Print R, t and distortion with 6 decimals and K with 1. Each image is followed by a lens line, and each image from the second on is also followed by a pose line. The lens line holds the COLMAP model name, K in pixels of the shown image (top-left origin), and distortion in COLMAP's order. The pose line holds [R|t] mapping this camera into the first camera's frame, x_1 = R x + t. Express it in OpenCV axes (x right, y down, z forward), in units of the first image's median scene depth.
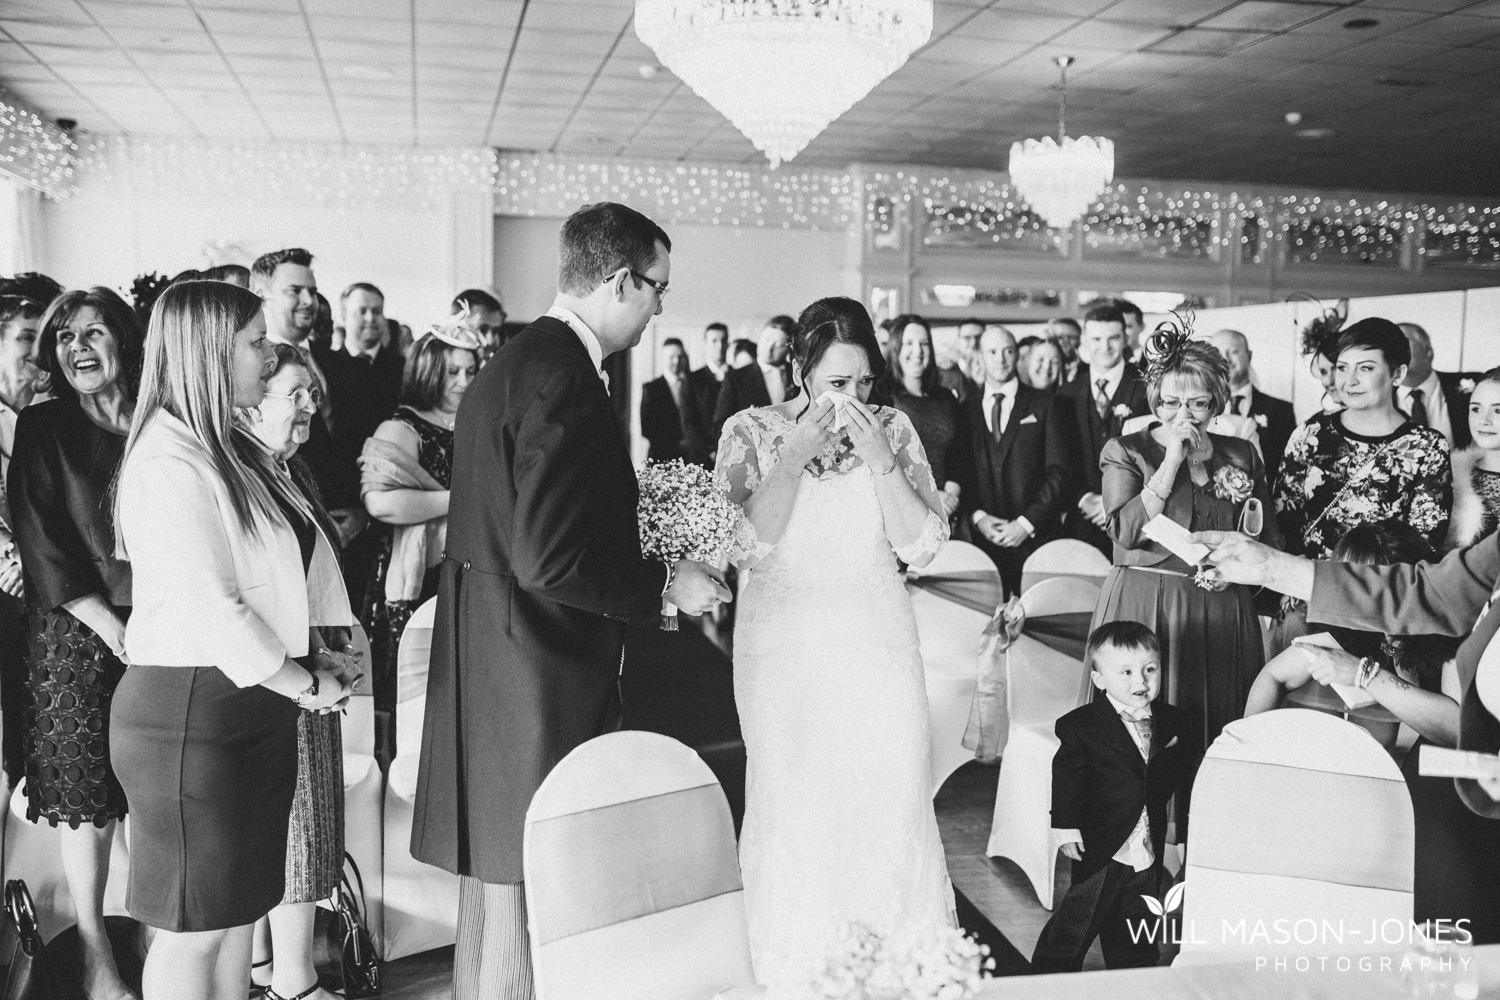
lens RADIAL K [[1462.3, 0, 750.0], [0, 1462.3, 500.0], [0, 0, 1]] dist [-0.058020, 0.126422]
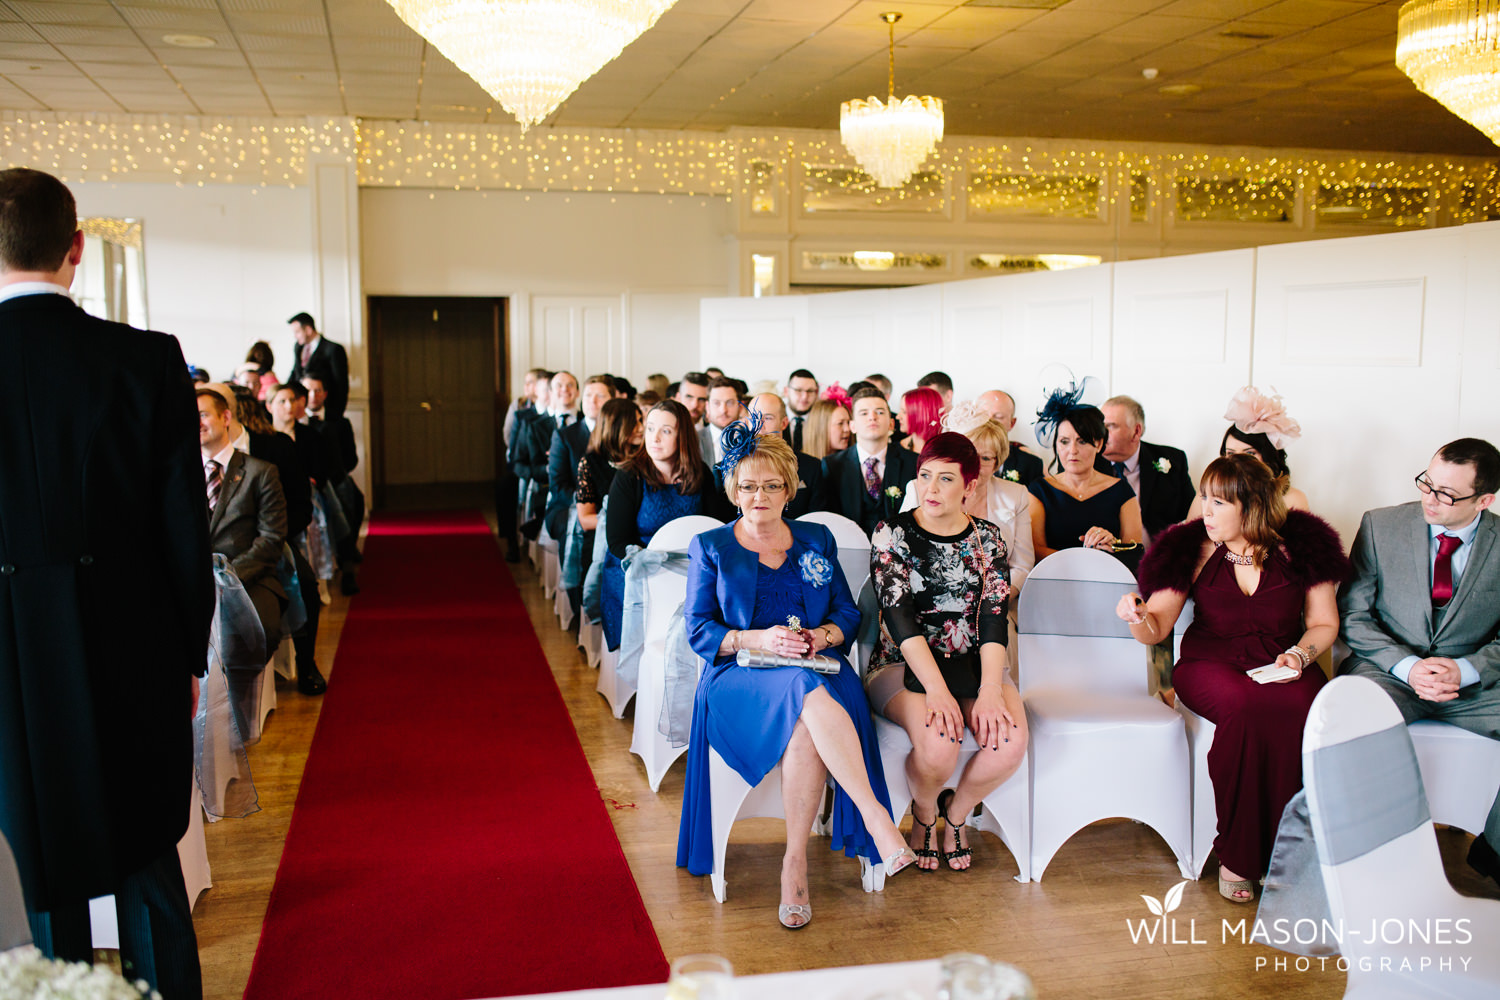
lens RADIAL K [[1462.3, 0, 750.0], [0, 1462.3, 500.0], [0, 0, 1]] dist [-0.058020, 0.126422]
pose [[0.999748, -0.018458, 0.012749, 0.069211], [0.018172, 0.999588, 0.022210, -0.001329], [-0.013154, -0.021973, 0.999672, 0.013120]]
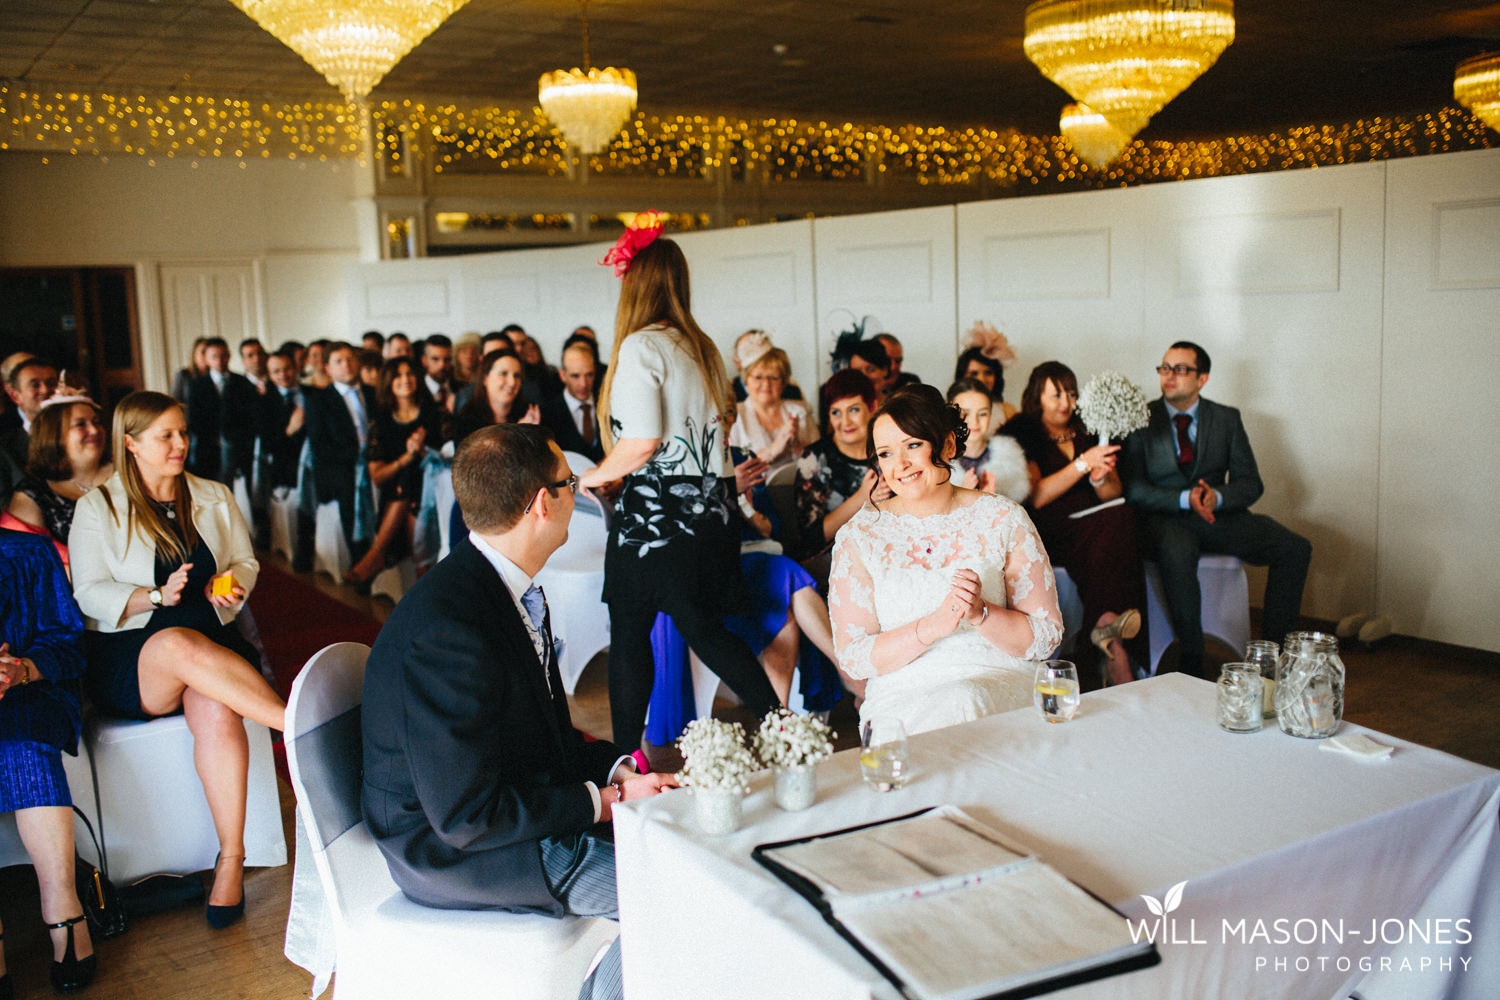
lens RADIAL K [[1462.3, 0, 750.0], [0, 1462.3, 500.0], [0, 0, 1]] dist [-0.058020, 0.126422]
pose [[0.935171, -0.096073, 0.340918, -0.044111], [0.078469, 0.994789, 0.065089, 0.001944], [-0.345395, -0.034118, 0.937837, -0.028073]]
